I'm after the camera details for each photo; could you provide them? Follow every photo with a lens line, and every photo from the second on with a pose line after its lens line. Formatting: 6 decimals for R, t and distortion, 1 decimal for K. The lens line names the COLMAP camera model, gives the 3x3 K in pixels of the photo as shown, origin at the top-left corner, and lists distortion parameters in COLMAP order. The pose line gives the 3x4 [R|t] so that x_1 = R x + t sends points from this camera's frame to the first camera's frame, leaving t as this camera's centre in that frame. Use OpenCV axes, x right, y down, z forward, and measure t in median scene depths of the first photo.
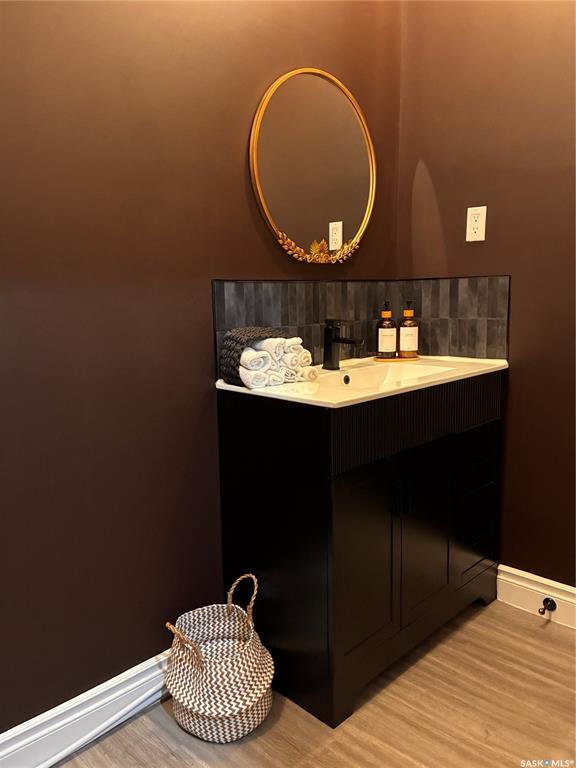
lens RADIAL K [[579.0, 0, 284.4], [0, 579.0, 381.4], [0, 0, 1]] dist [0.041398, -0.054260]
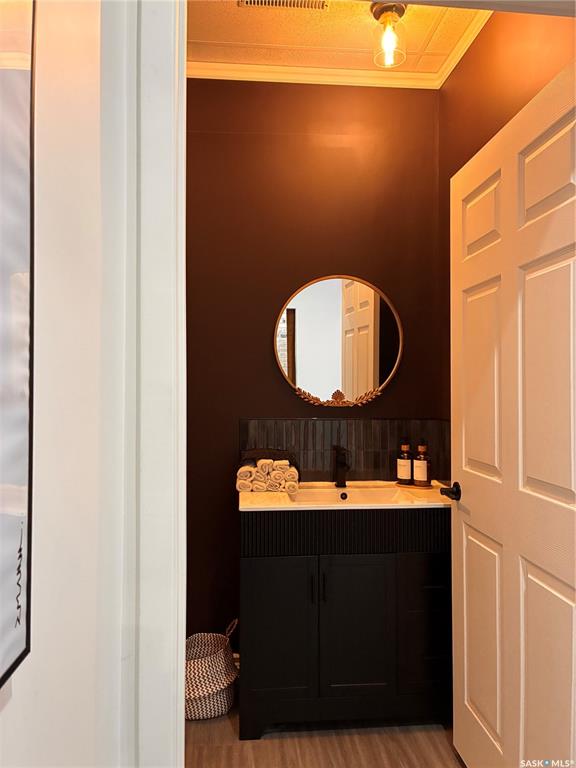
lens RADIAL K [[579.0, 0, 292.7], [0, 579.0, 387.2], [0, 0, 1]] dist [0.041398, -0.054260]
pose [[0.778117, 0.028820, -0.627458, 0.778782], [-0.117324, 0.988035, -0.100113, -0.094782], [0.617065, 0.151515, 0.772187, -0.110173]]
